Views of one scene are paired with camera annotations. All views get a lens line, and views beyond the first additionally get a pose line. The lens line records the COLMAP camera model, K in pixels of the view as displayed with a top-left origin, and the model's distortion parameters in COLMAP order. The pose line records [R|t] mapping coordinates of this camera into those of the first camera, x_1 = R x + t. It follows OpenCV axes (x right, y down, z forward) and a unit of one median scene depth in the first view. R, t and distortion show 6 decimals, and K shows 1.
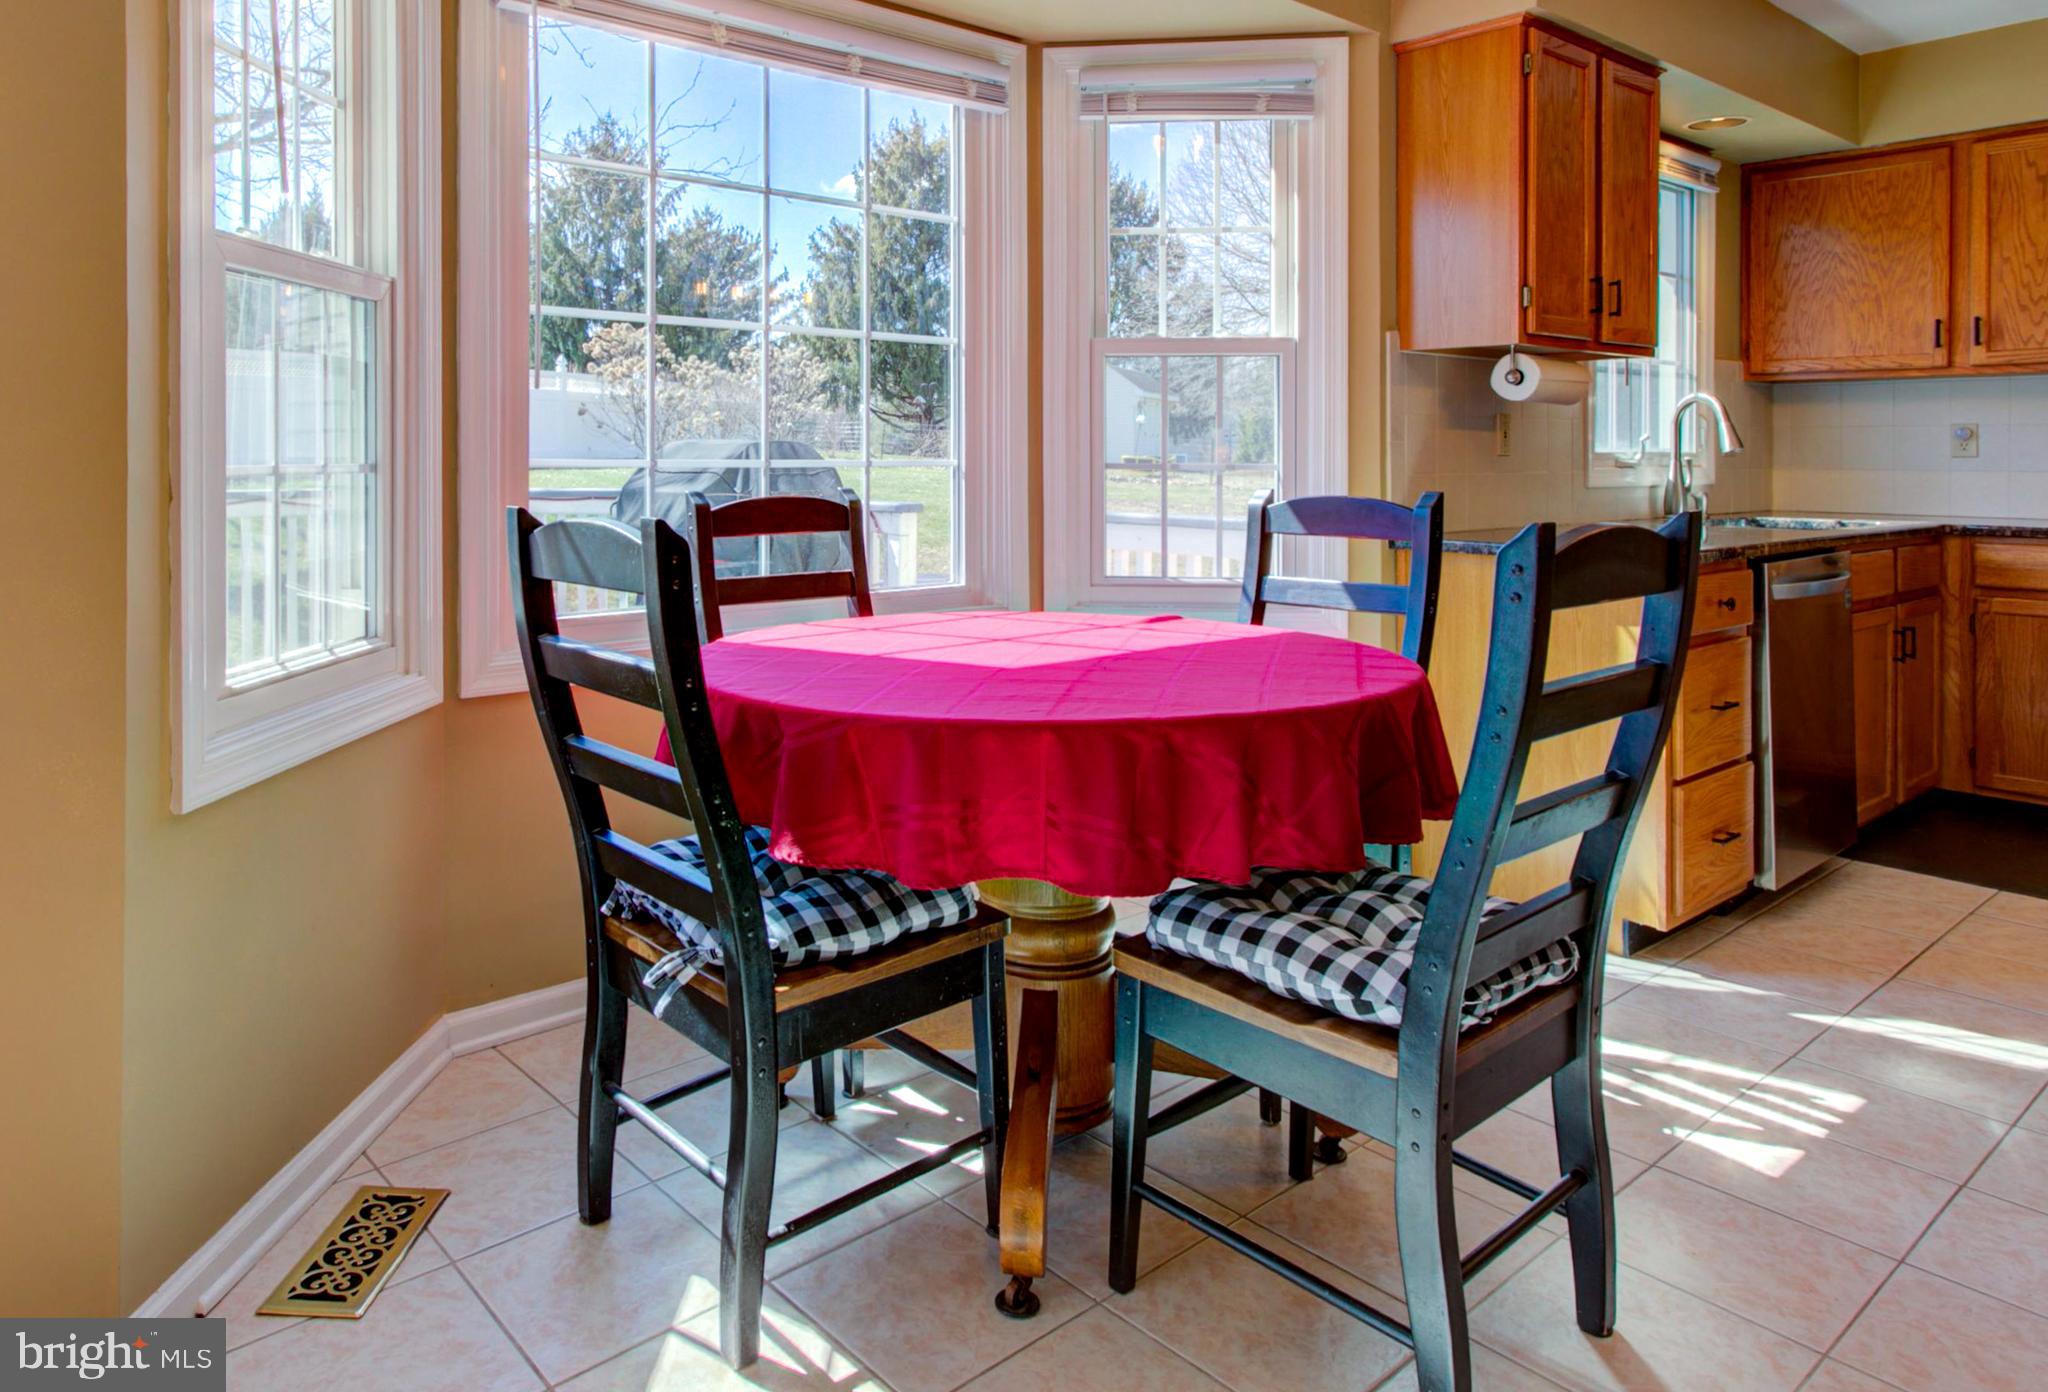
lens RADIAL K [[1341.1, 0, 862.6], [0, 1341.1, 482.8], [0, 0, 1]] dist [0.009871, 0.005202]
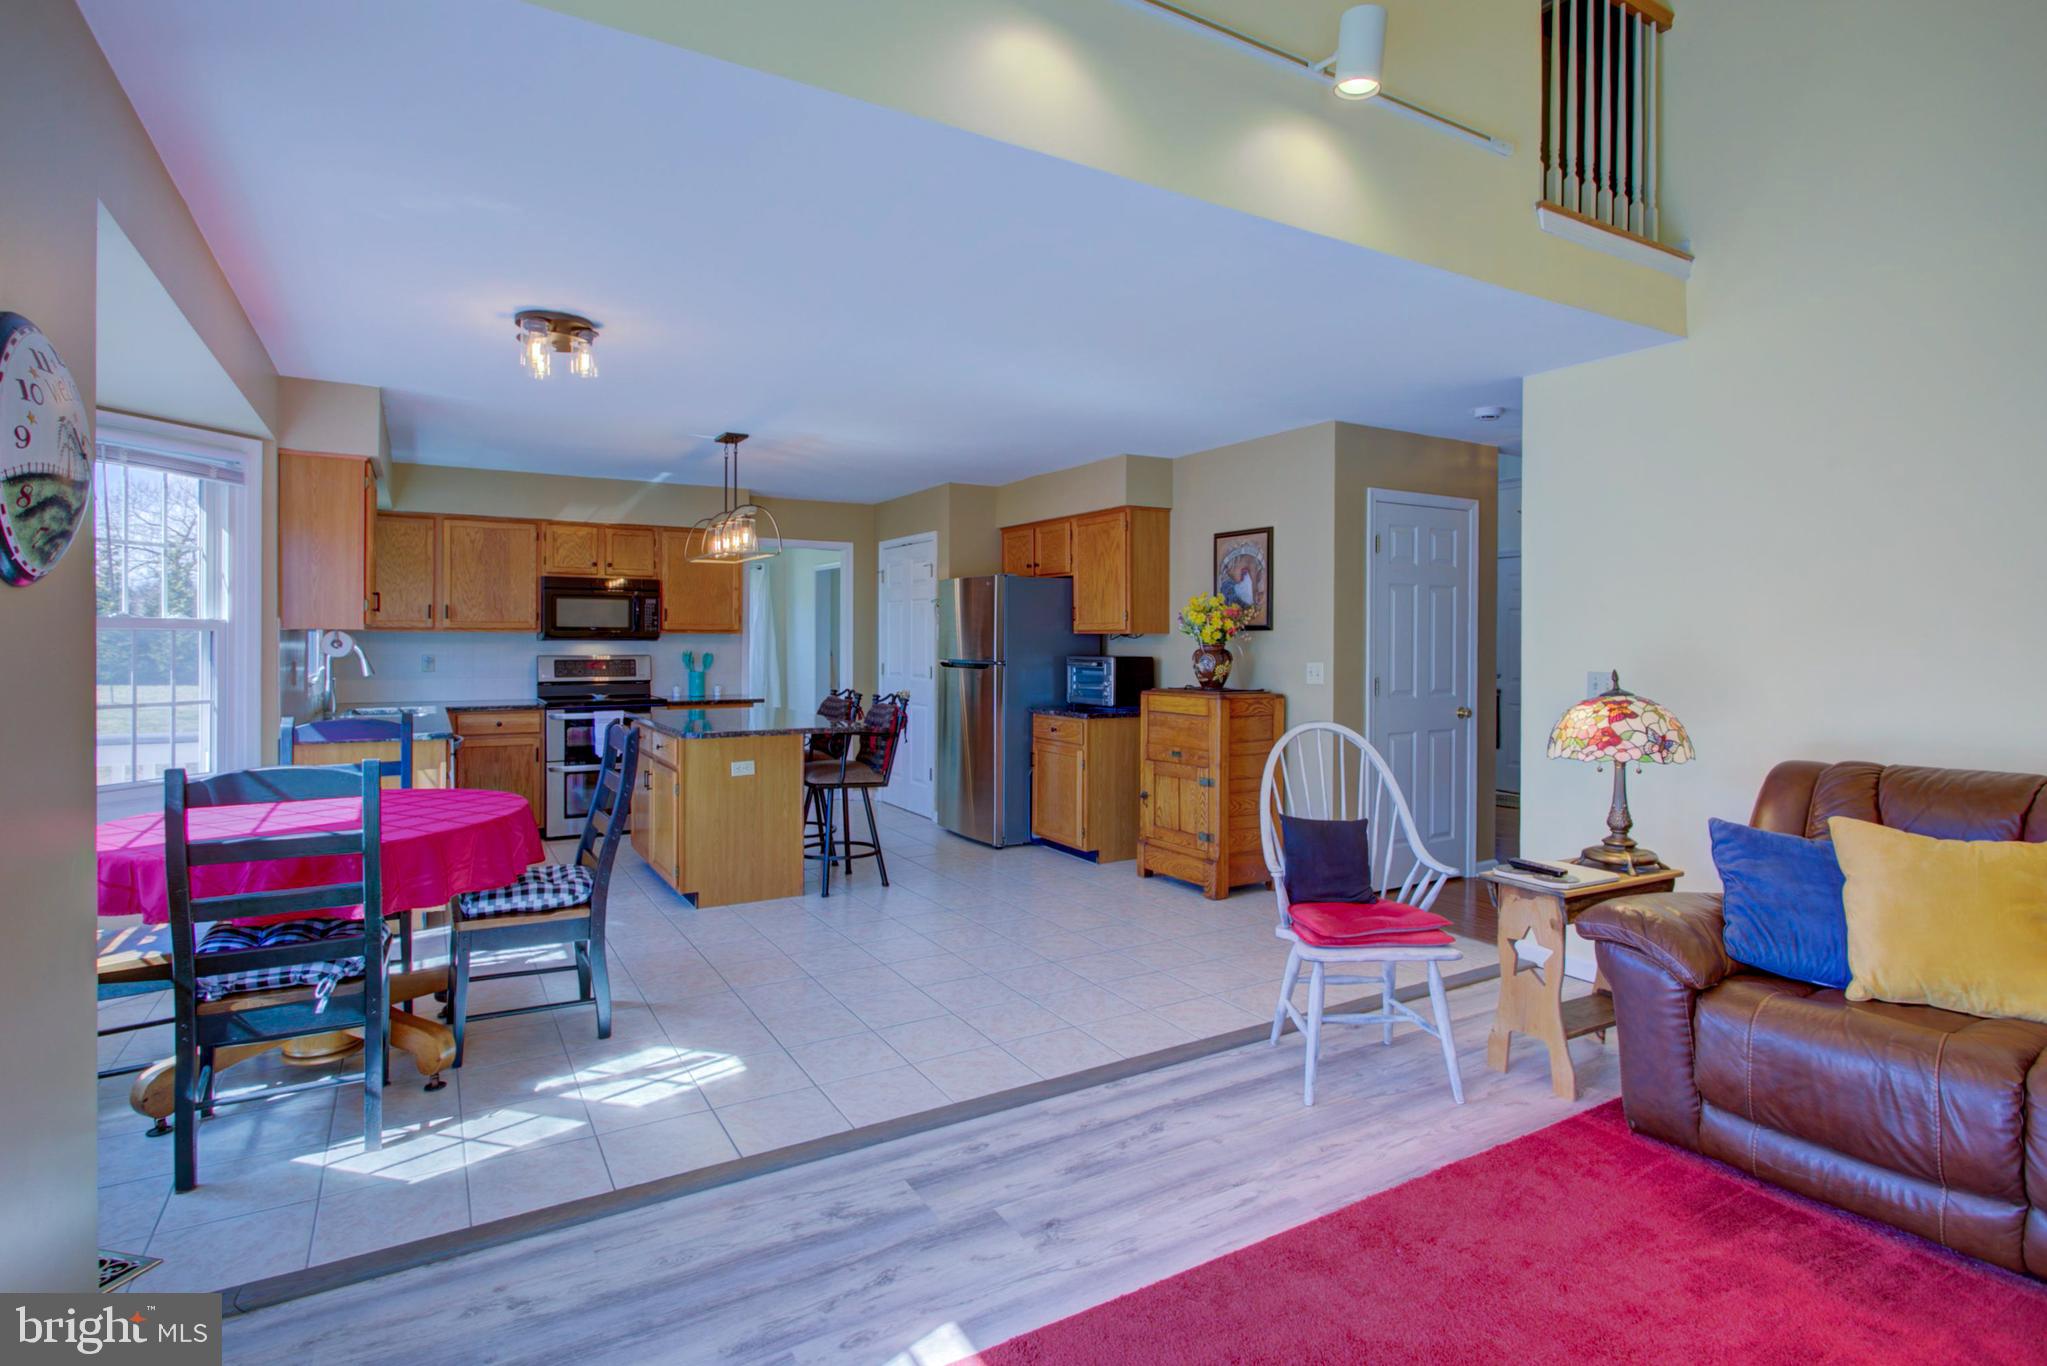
lens RADIAL K [[1049.4, 0, 1032.2], [0, 1049.4, 636.6], [0, 0, 1]] dist [0.006381, 0.007309]
pose [[0.142931, 0.001556, 0.989731, -0.653567], [0.014015, 0.999895, -0.003596, -0.056521], [-0.989633, 0.014385, 0.142895, -0.114739]]
